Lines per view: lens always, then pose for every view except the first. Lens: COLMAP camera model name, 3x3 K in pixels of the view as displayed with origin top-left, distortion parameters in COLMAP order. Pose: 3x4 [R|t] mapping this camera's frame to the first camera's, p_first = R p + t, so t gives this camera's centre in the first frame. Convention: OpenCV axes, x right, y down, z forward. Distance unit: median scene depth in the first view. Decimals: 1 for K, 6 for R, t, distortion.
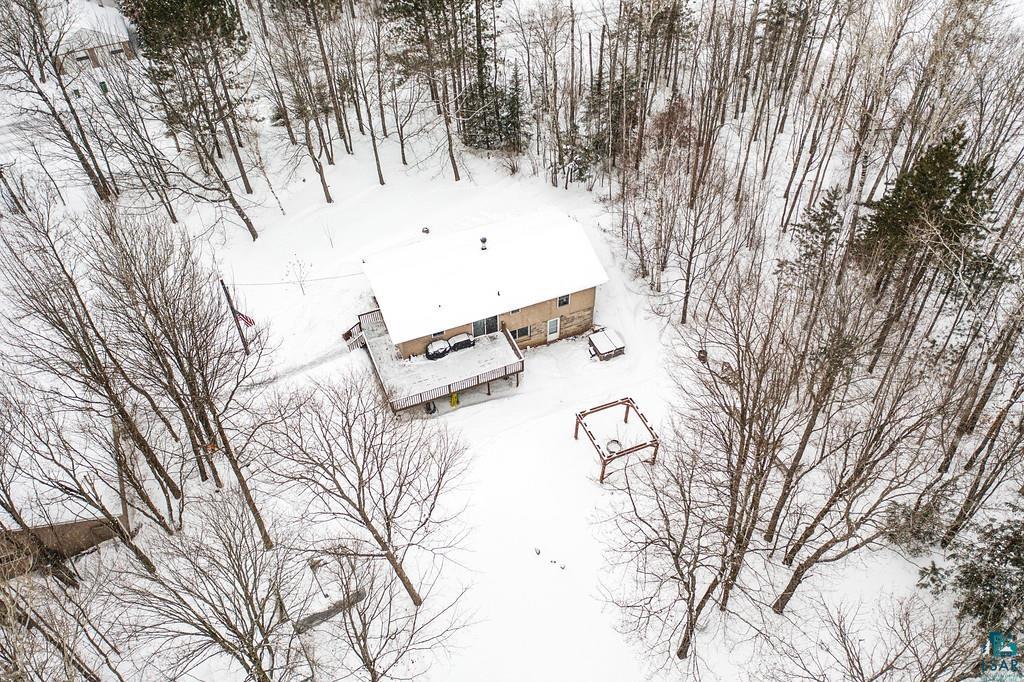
lens RADIAL K [[813.0, 0, 511.7], [0, 813.0, 330.7], [0, 0, 1]] dist [-0.007364, -0.011714]
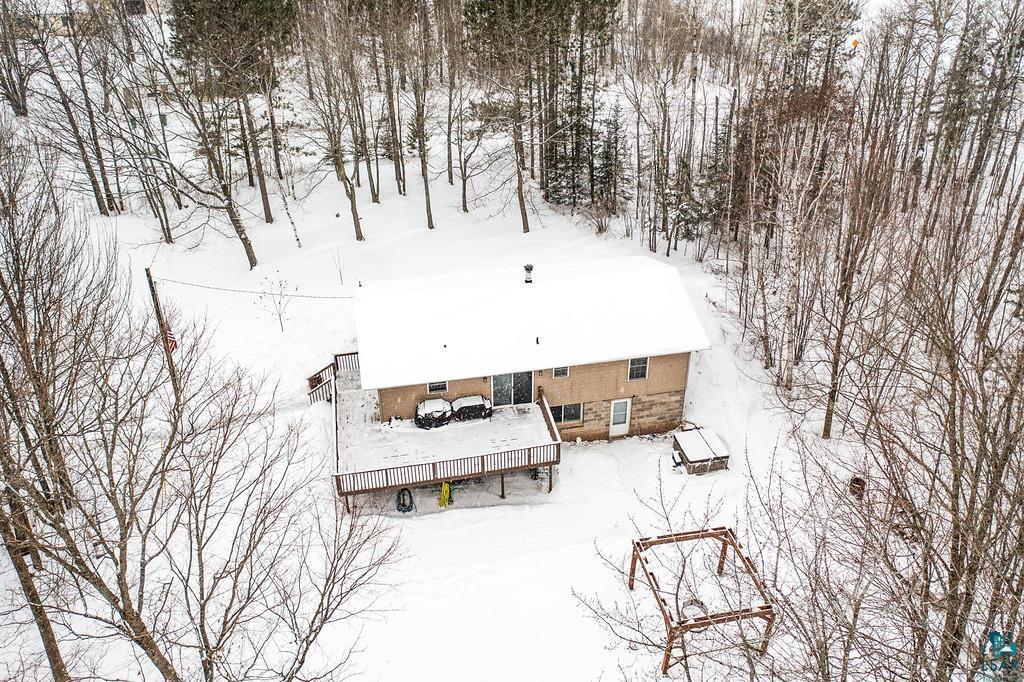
lens RADIAL K [[813.0, 0, 514.5], [0, 813.0, 281.5], [0, 0, 1]] dist [-0.007364, -0.011714]
pose [[0.981672, 0.097944, -0.163485, 0.066667], [-0.139761, 0.953182, -0.268163, 0.085221], [0.129566, 0.286097, 0.949400, 0.346804]]
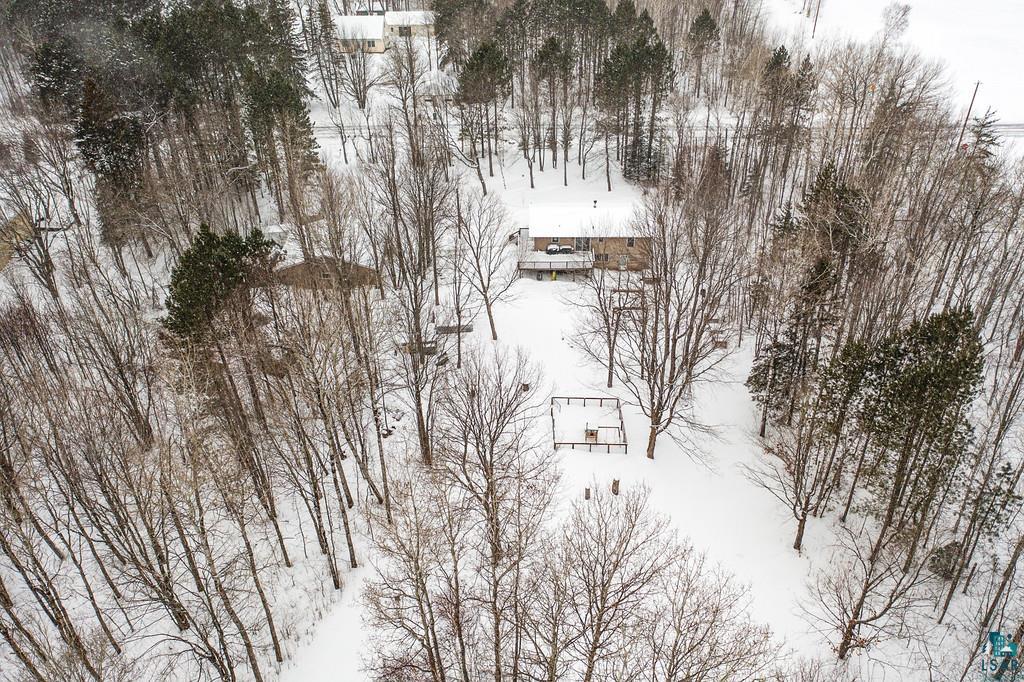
lens RADIAL K [[813.0, 0, 515.7], [0, 813.0, 344.3], [0, 0, 1]] dist [-0.007364, -0.011714]
pose [[0.916953, 0.232329, -0.324377, 0.454853], [-0.284685, 0.950578, -0.123916, 0.457431], [0.279557, 0.205970, 0.937776, -0.659913]]
